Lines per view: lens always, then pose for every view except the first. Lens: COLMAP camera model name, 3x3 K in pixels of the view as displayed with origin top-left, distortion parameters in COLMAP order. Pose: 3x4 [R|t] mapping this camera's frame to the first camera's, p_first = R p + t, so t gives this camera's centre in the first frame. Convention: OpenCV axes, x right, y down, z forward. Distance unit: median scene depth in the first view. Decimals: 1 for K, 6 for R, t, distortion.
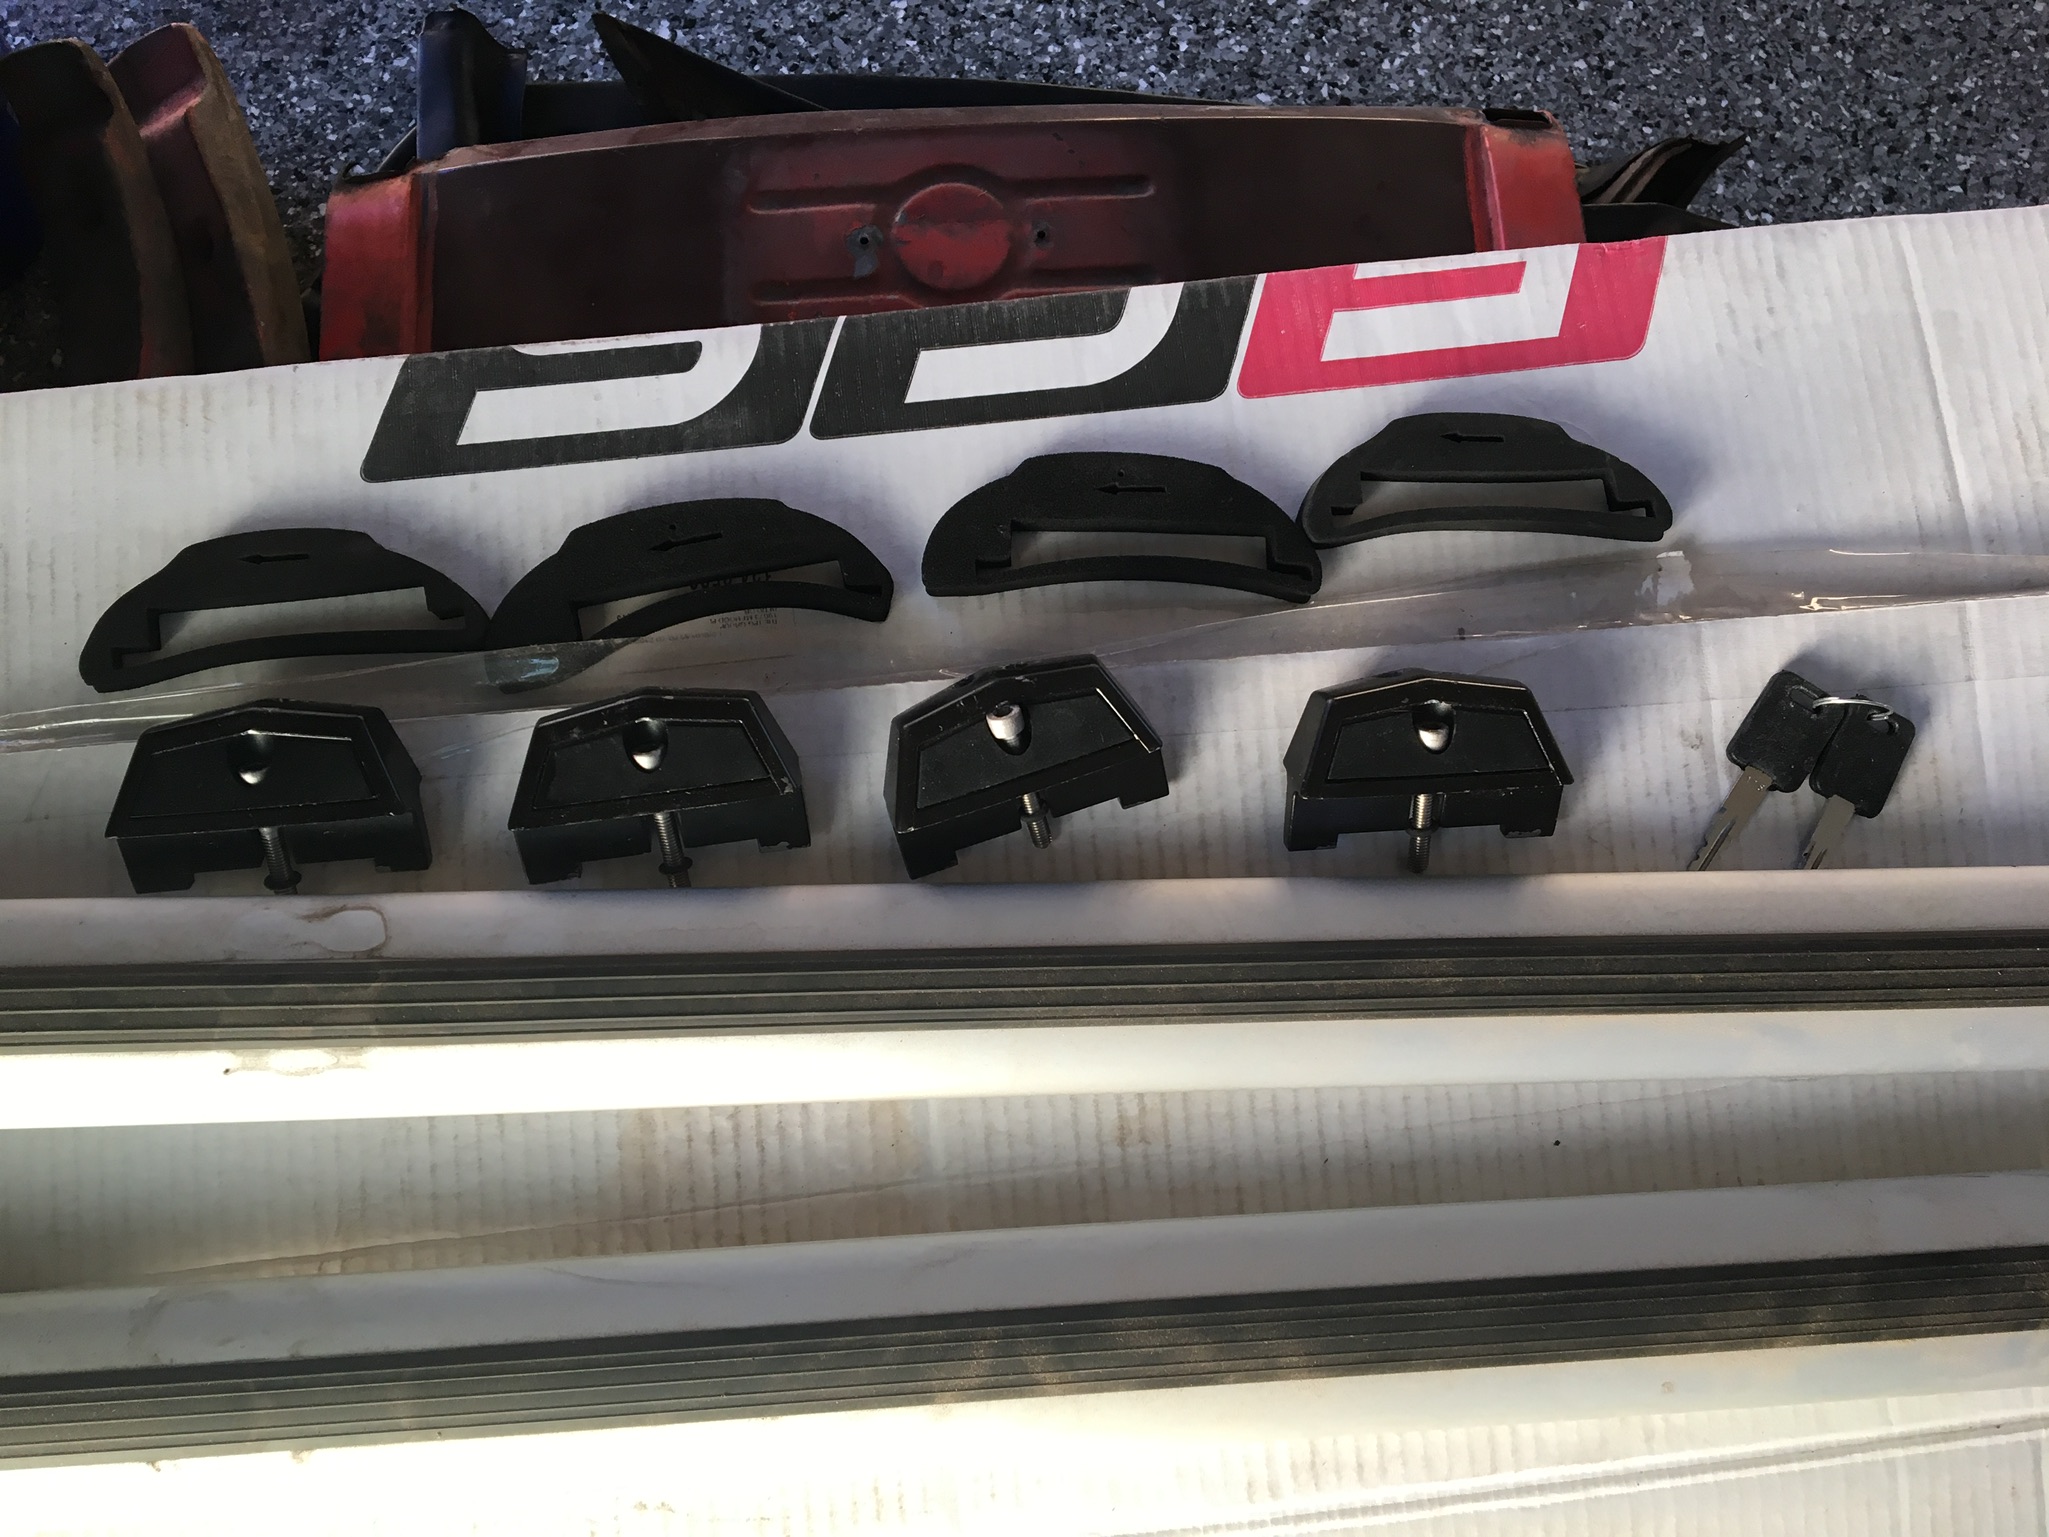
lens RADIAL K [[1774.0, 0, 1014.6], [0, 1774.0, 773.4], [0, 0, 1]] dist [0.042497, -0.080247]
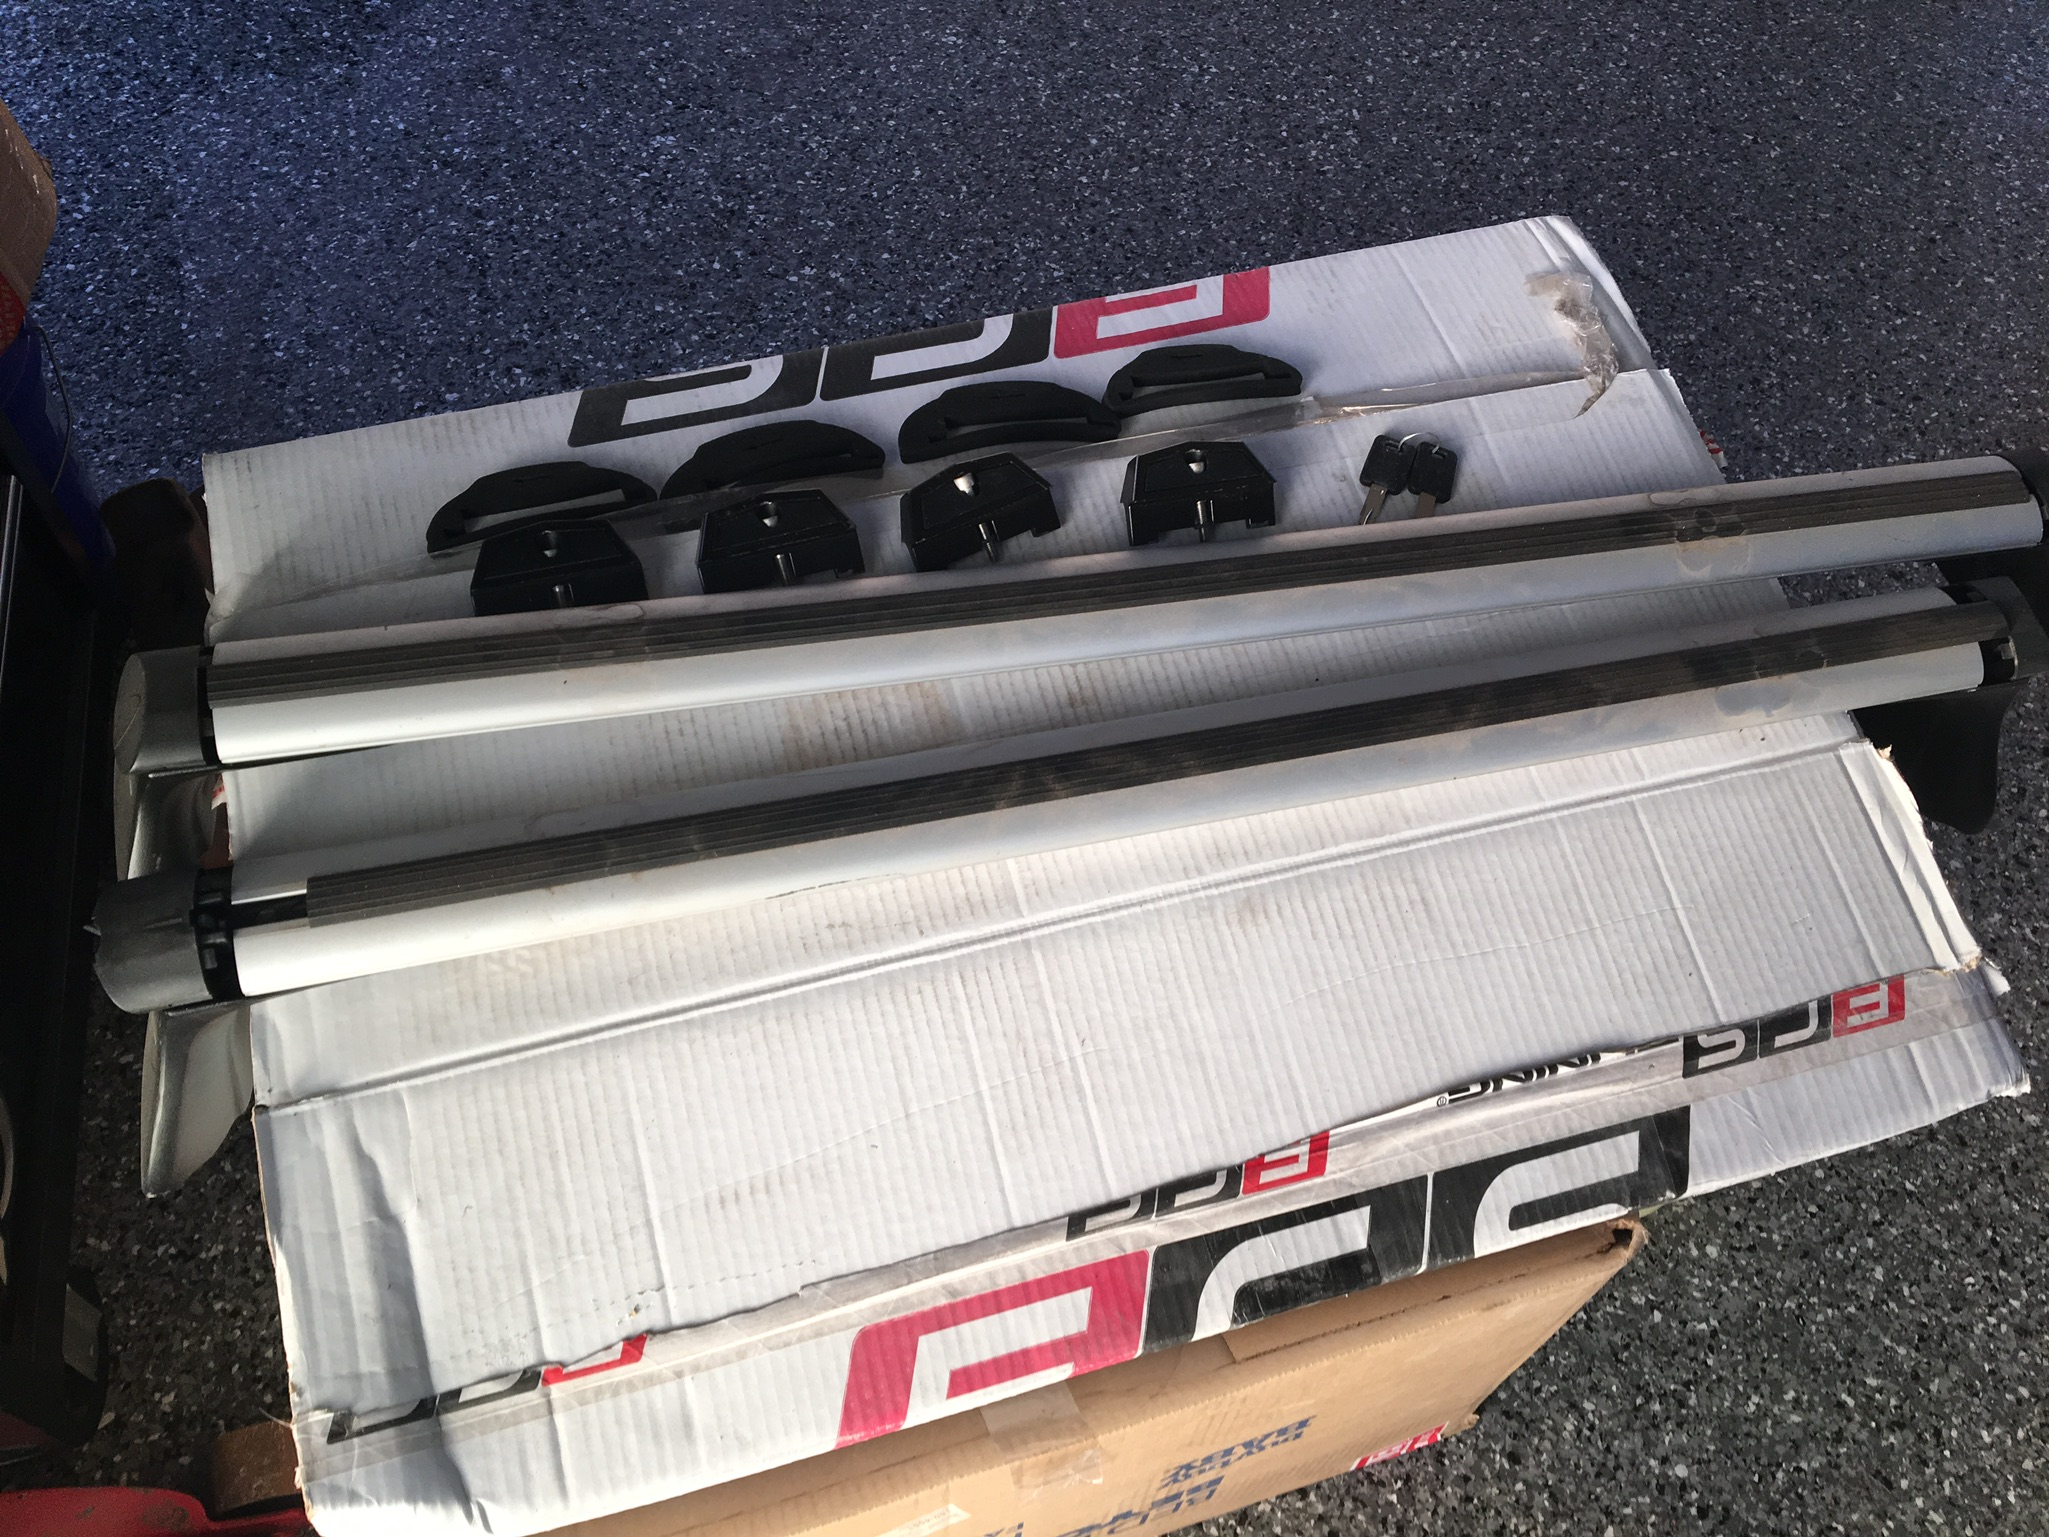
lens RADIAL K [[1708.5, 0, 1018.6], [0, 1708.5, 762.9], [0, 0, 1]] dist [0.078308, -0.116872]
pose [[0.980690, -0.149603, 0.125962, -0.192296], [0.182154, 0.933165, -0.309874, 0.709499], [-0.071185, 0.326835, 0.942397, -0.497802]]
